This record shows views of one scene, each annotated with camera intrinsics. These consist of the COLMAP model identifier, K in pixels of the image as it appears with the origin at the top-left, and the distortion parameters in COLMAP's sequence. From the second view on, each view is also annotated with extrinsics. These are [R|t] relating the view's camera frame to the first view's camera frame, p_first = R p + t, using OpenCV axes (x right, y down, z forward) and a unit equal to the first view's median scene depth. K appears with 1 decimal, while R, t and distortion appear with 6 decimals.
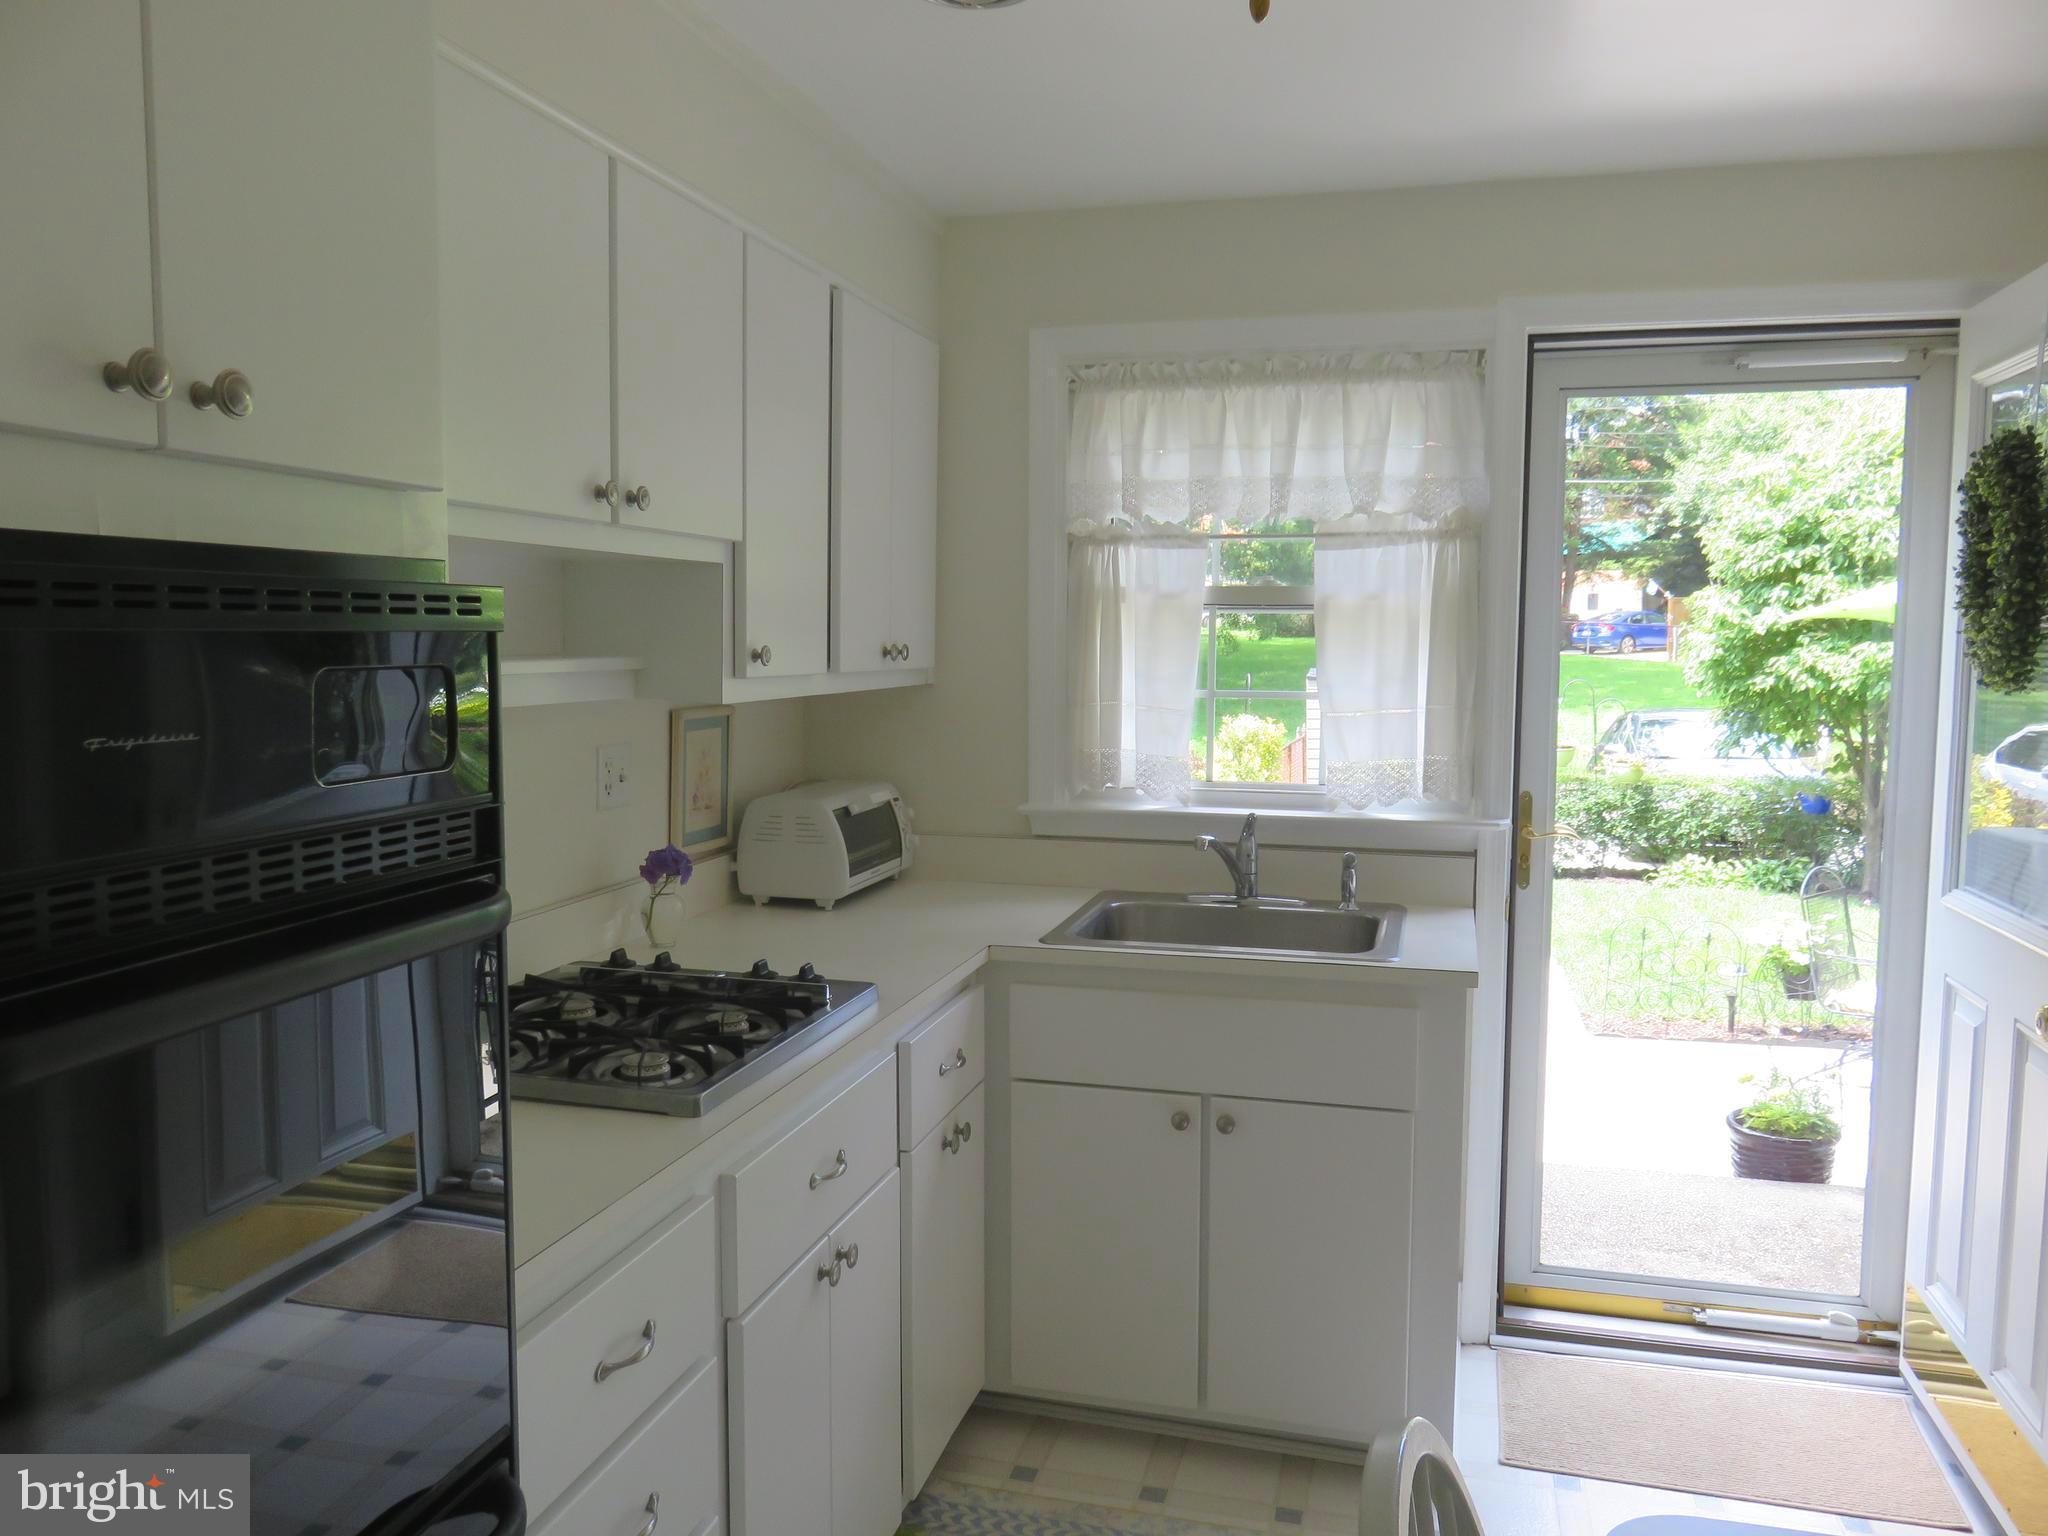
lens RADIAL K [[1538.9, 0, 1021.3], [0, 1538.9, 763.3], [0, 0, 1]] dist [-0.021279, 0.017742]
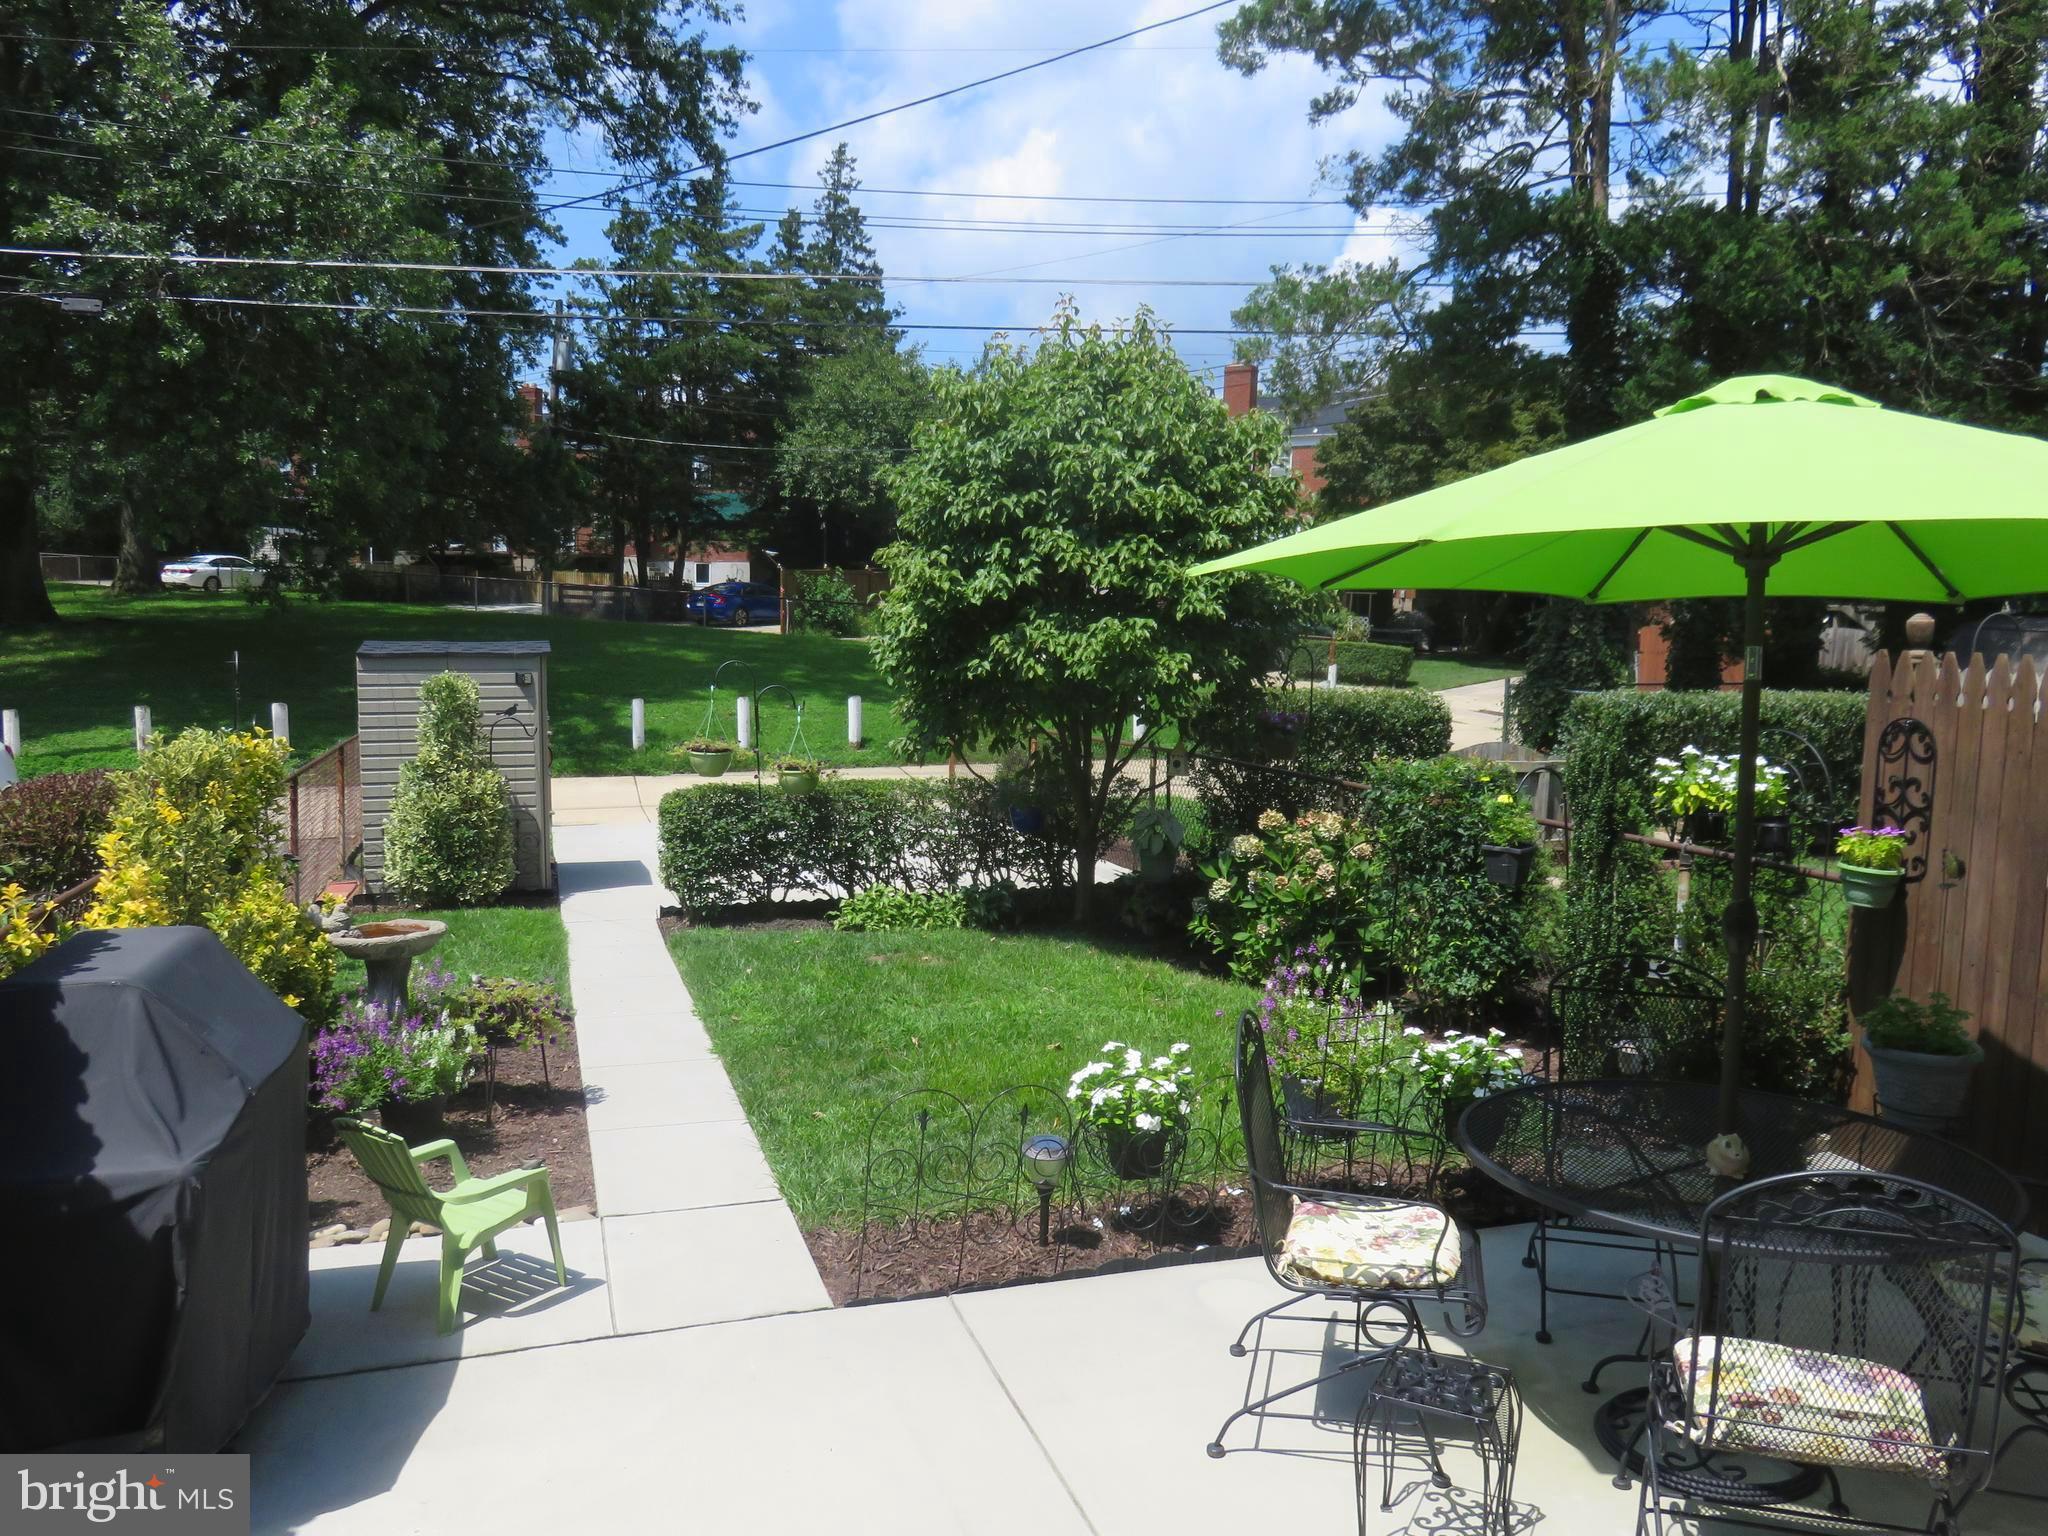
lens RADIAL K [[1538.9, 0, 1025.1], [0, 1538.9, 762.5], [0, 0, 1]] dist [-0.021279, 0.017742]
pose [[0.844408, -0.030139, 0.534852, 0.248032], [0.019591, 0.999486, 0.025393, -0.065908], [-0.535343, -0.010964, 0.844564, 0.910990]]
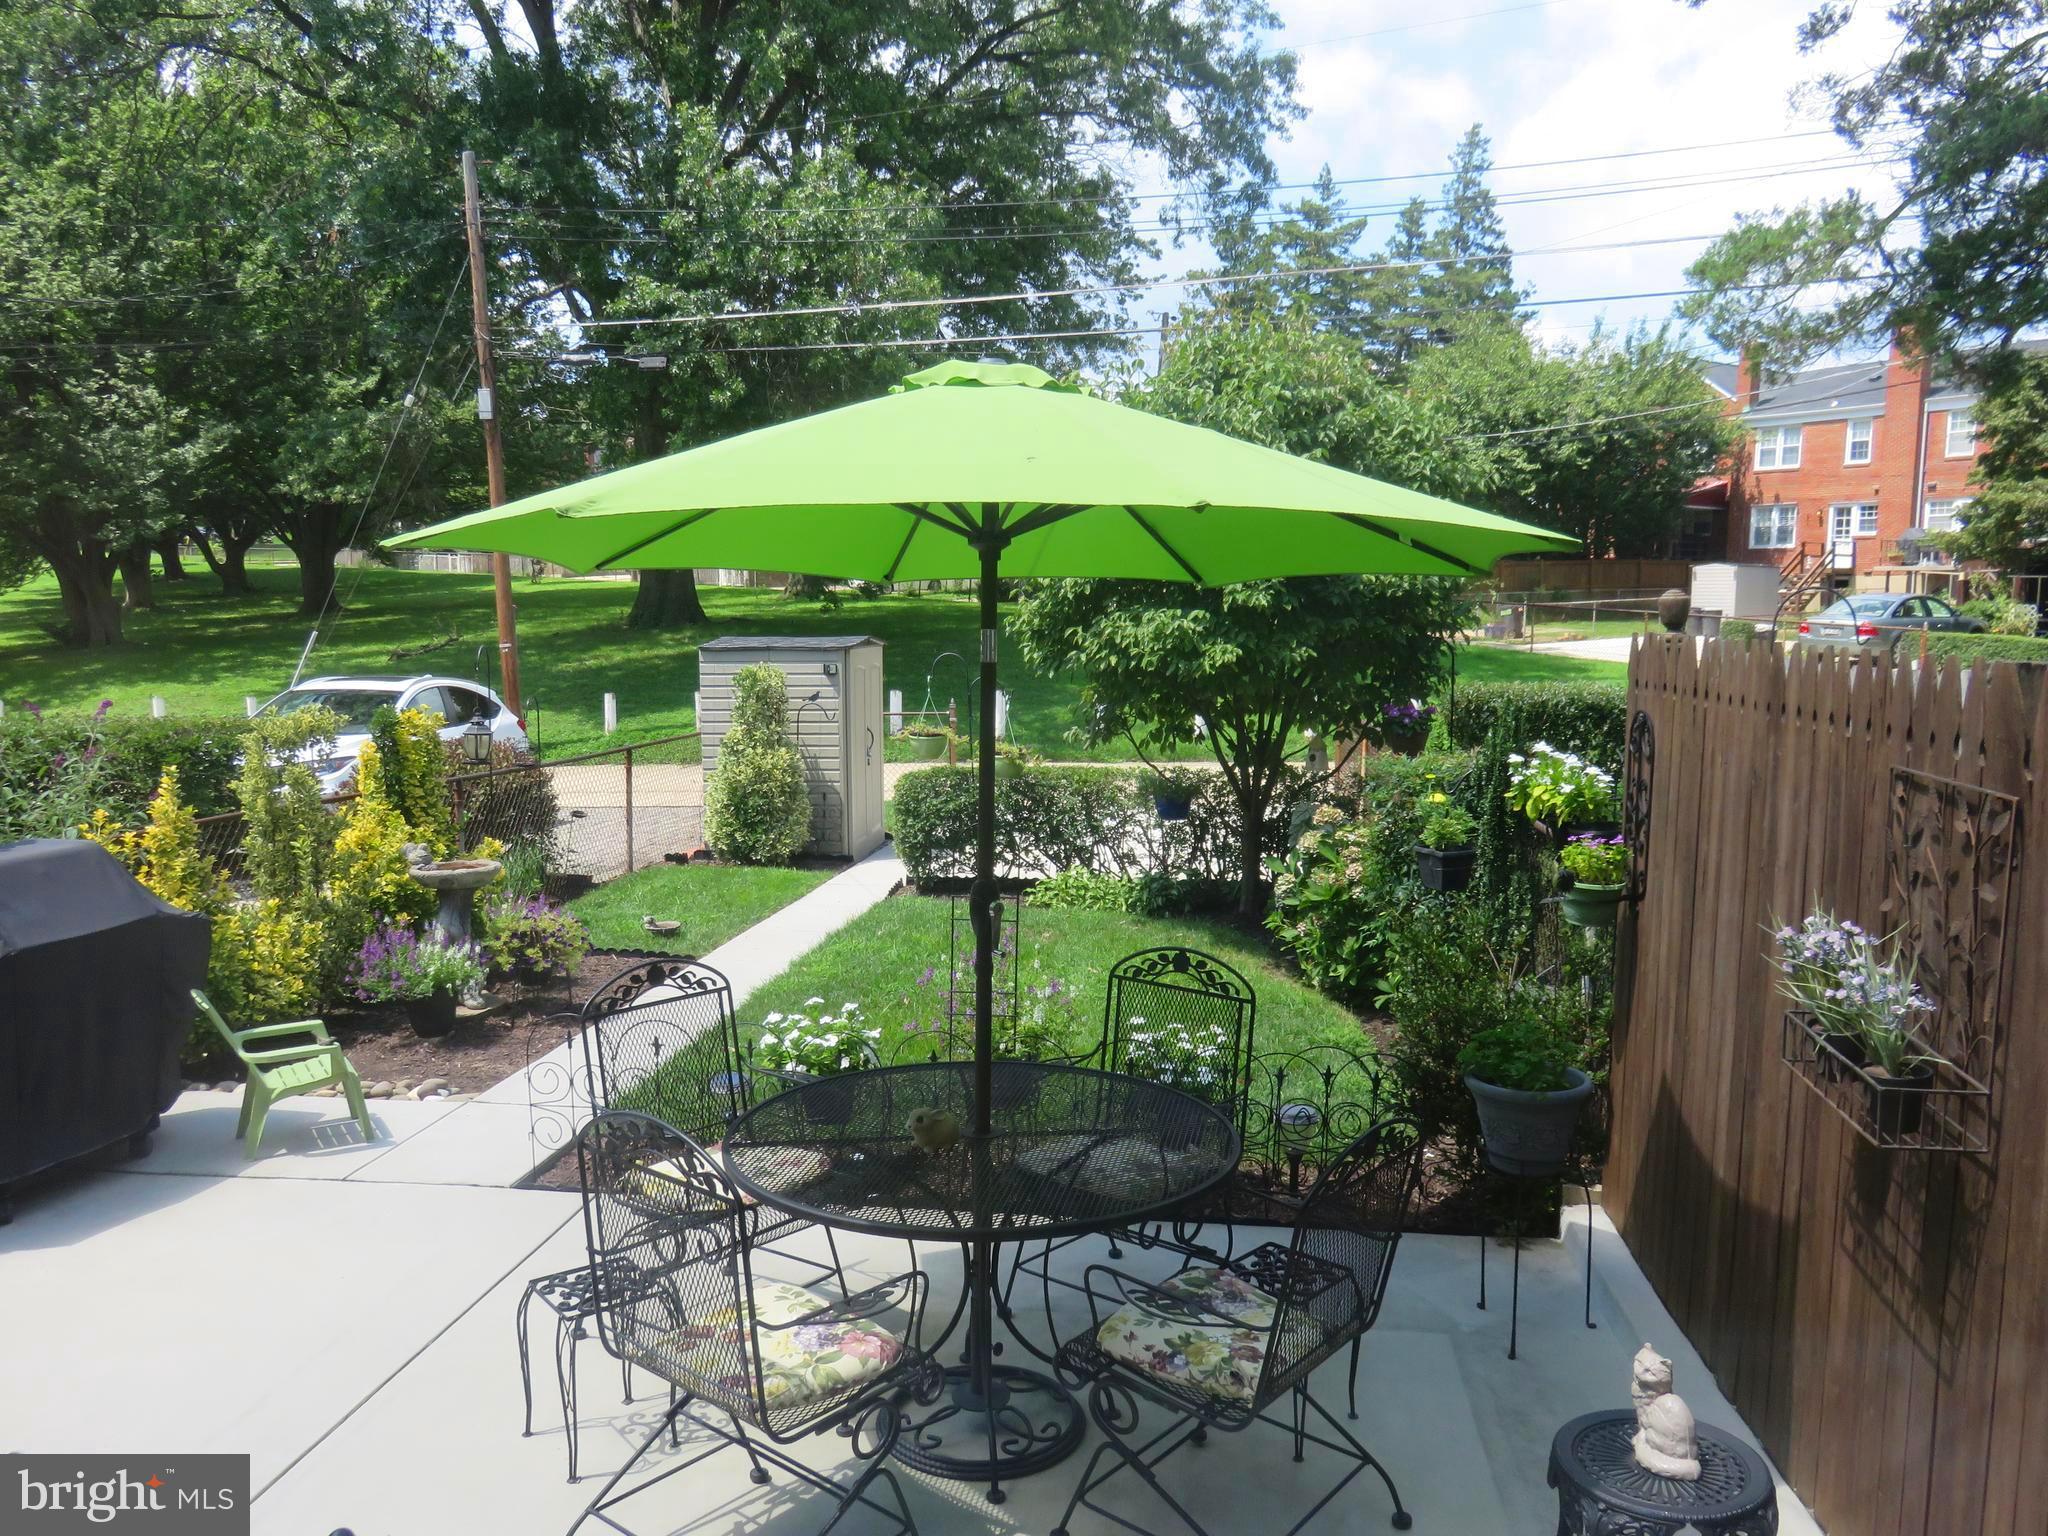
lens RADIAL K [[1538.9, 0, 1032.4], [0, 1538.9, 756.7], [0, 0, 1]] dist [-0.021279, 0.017742]
pose [[0.990962, -0.003228, 0.134105, 0.950080], [0.000582, 0.999804, 0.019765, -0.046909], [-0.134142, -0.019508, 0.990770, 0.563097]]
